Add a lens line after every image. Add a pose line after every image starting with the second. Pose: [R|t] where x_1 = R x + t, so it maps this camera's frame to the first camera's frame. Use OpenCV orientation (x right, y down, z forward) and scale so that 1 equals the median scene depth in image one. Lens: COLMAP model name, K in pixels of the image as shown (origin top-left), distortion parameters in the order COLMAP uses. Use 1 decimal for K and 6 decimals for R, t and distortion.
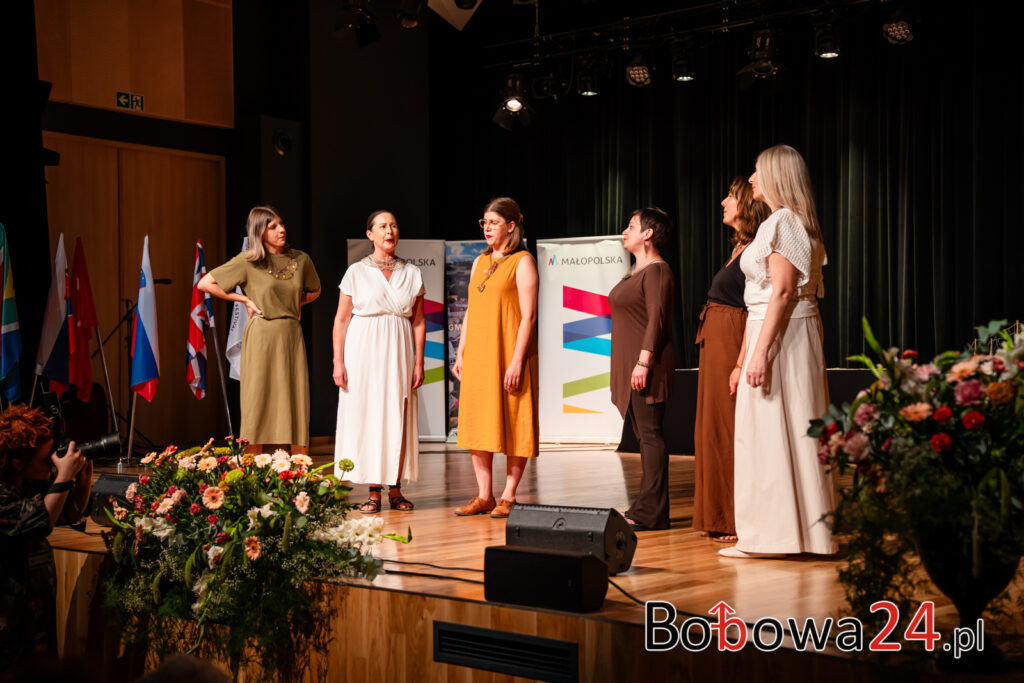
lens RADIAL K [[1489.8, 0, 512.0], [0, 1489.8, 341.5], [0, 0, 1]] dist [0.032470, 0.033760]
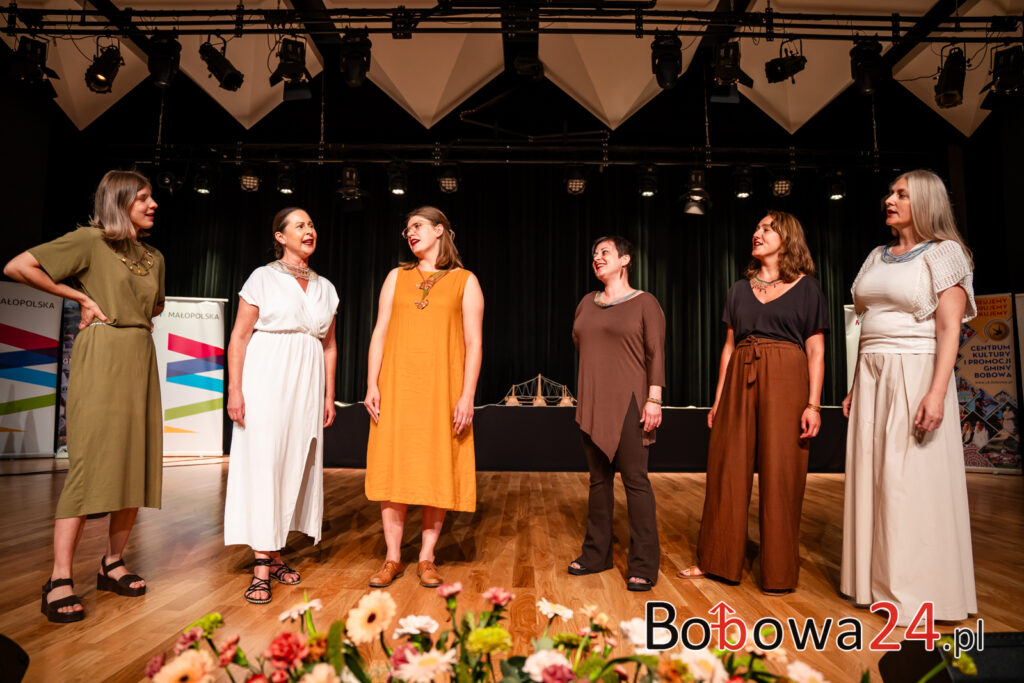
lens RADIAL K [[709.7, 0, 512.0], [0, 709.7, 341.5], [0, 0, 1]] dist [0.004401, -0.001153]
pose [[0.777722, 0.063340, 0.625410, -0.133946], [-0.025726, 0.997284, -0.069011, 0.005763], [-0.628082, 0.037582, 0.777239, 0.365961]]
